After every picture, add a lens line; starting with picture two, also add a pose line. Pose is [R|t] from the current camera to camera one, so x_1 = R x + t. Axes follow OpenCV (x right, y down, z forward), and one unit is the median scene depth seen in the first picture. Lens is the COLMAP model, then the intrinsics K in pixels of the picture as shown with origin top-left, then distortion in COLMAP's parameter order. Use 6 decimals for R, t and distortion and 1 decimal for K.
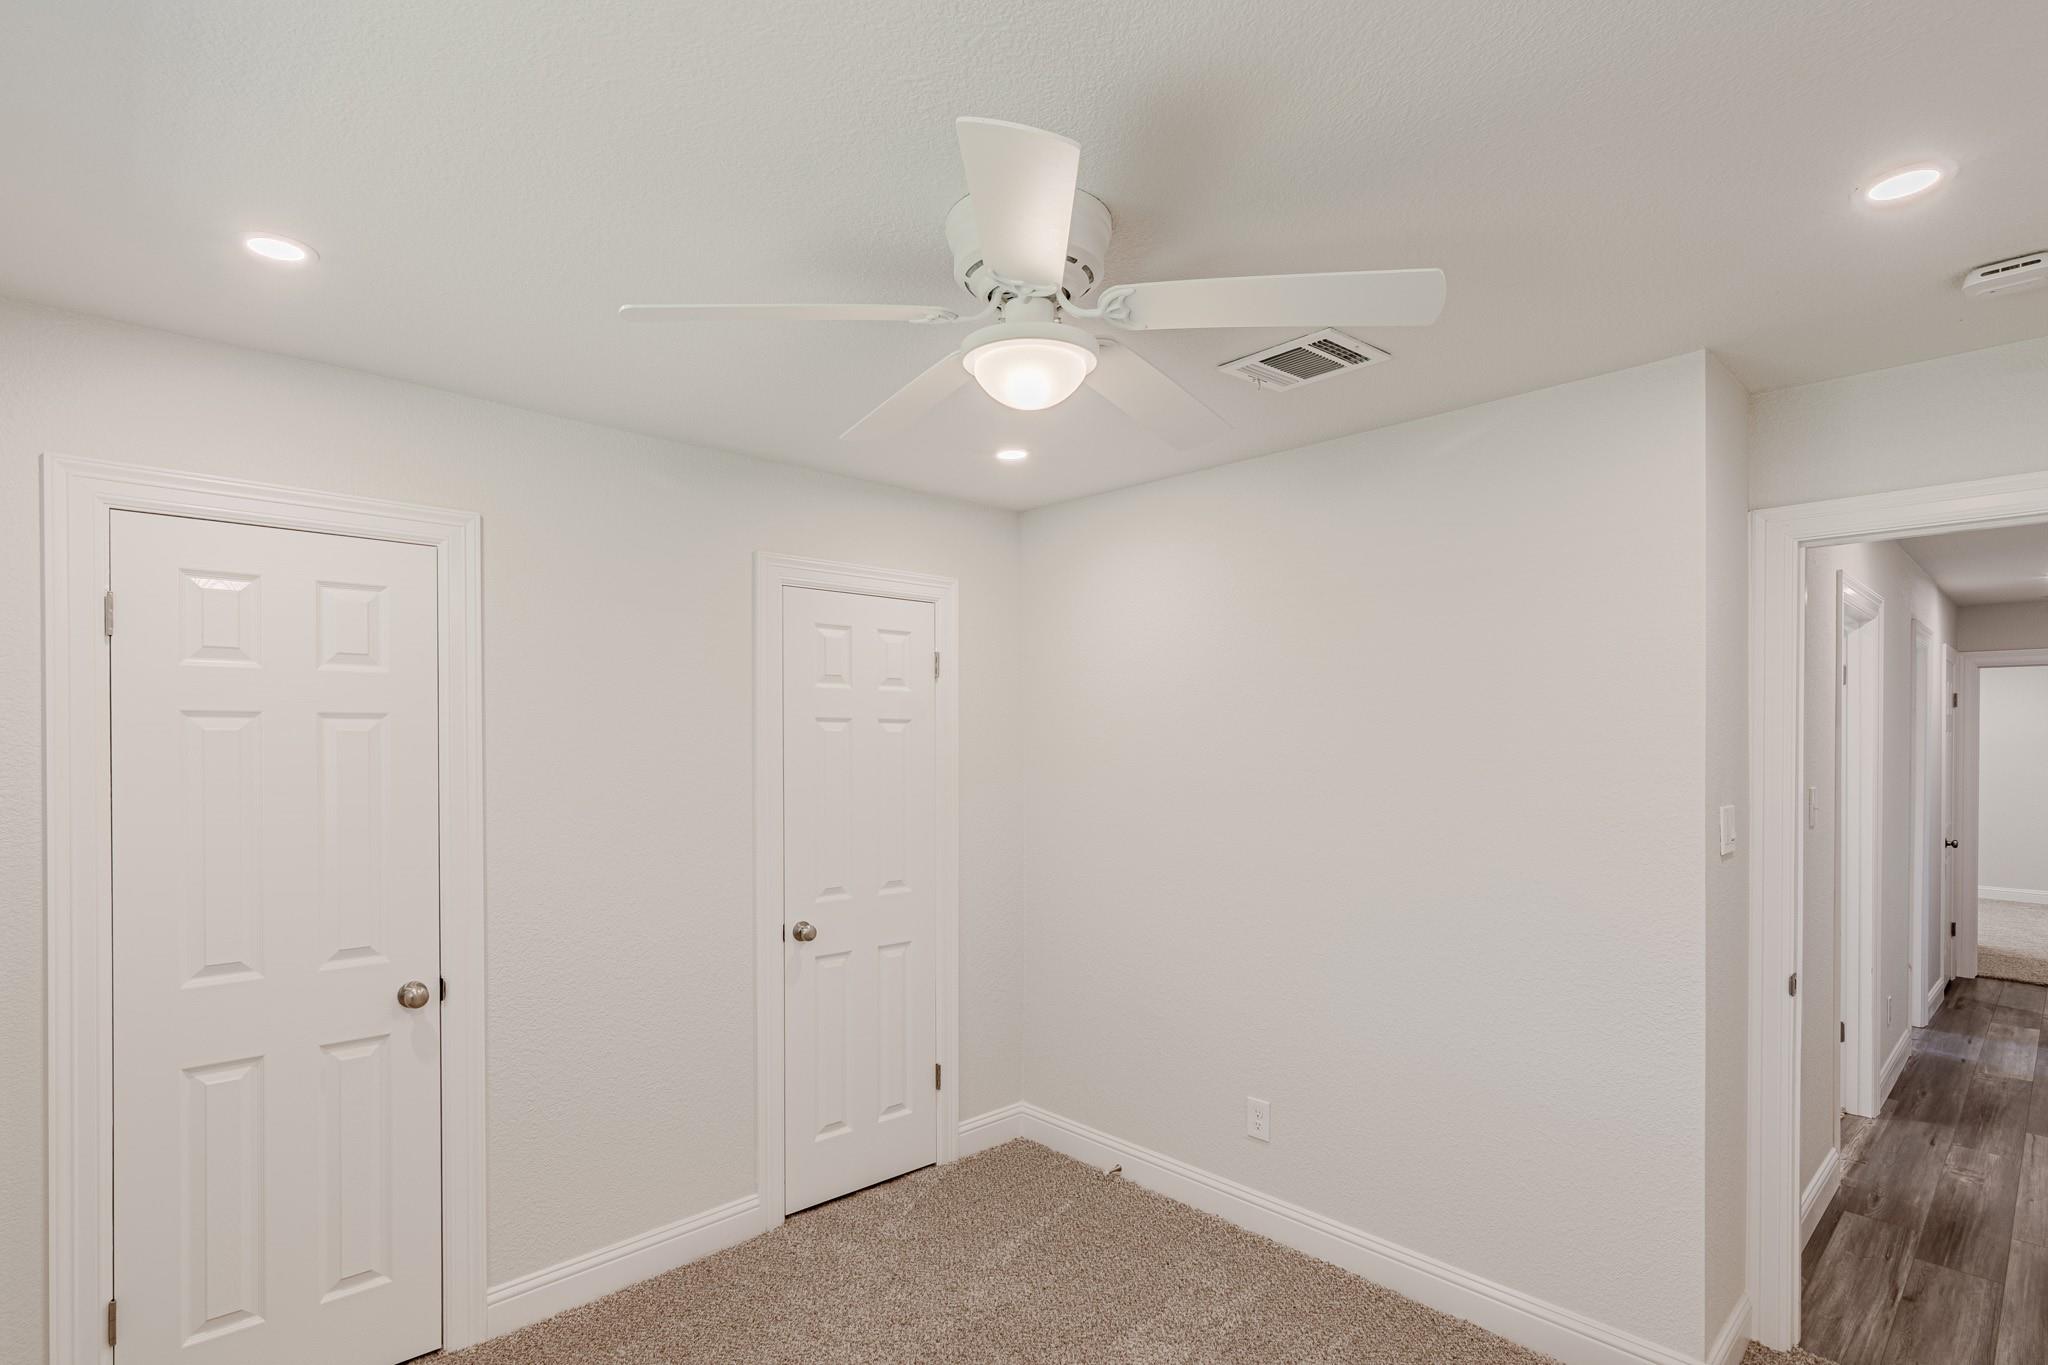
lens RADIAL K [[937.7, 0, 1021.8], [0, 937.7, 788.9], [0, 0, 1]] dist [-0.001853, -0.000014]
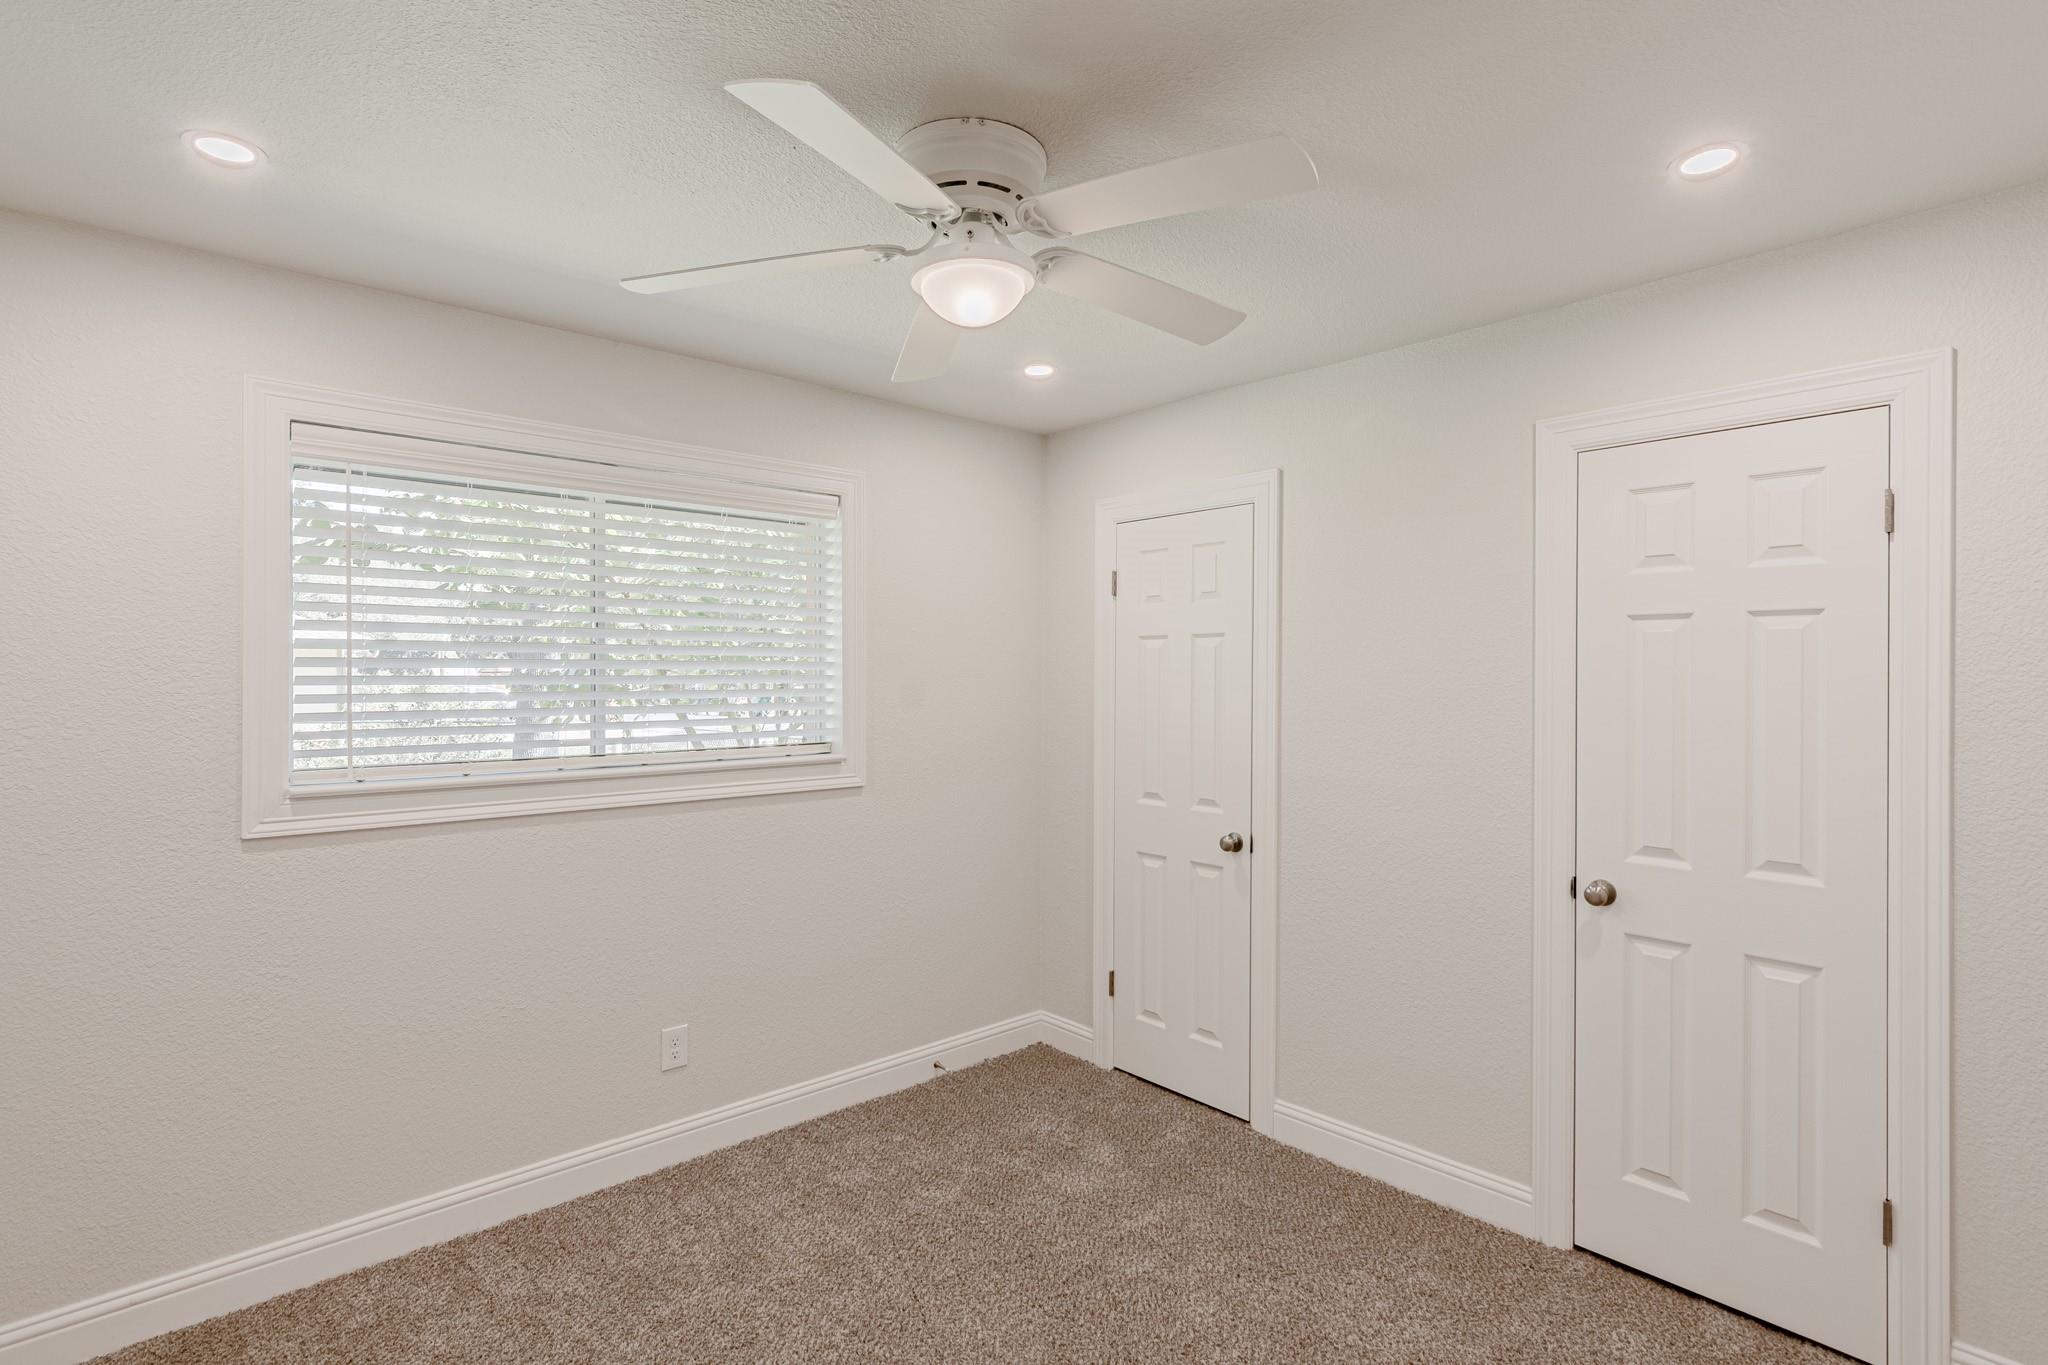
lens RADIAL K [[983.4, 0, 1018.7], [0, 983.4, 680.2], [0, 0, 1]] dist [-0.001392, 0.002263]
pose [[0.015306, 0.026431, -0.999533, 0.545475], [-0.030868, 0.999187, 0.025949, -0.027988], [0.999406, 0.030457, 0.016110, 0.488123]]
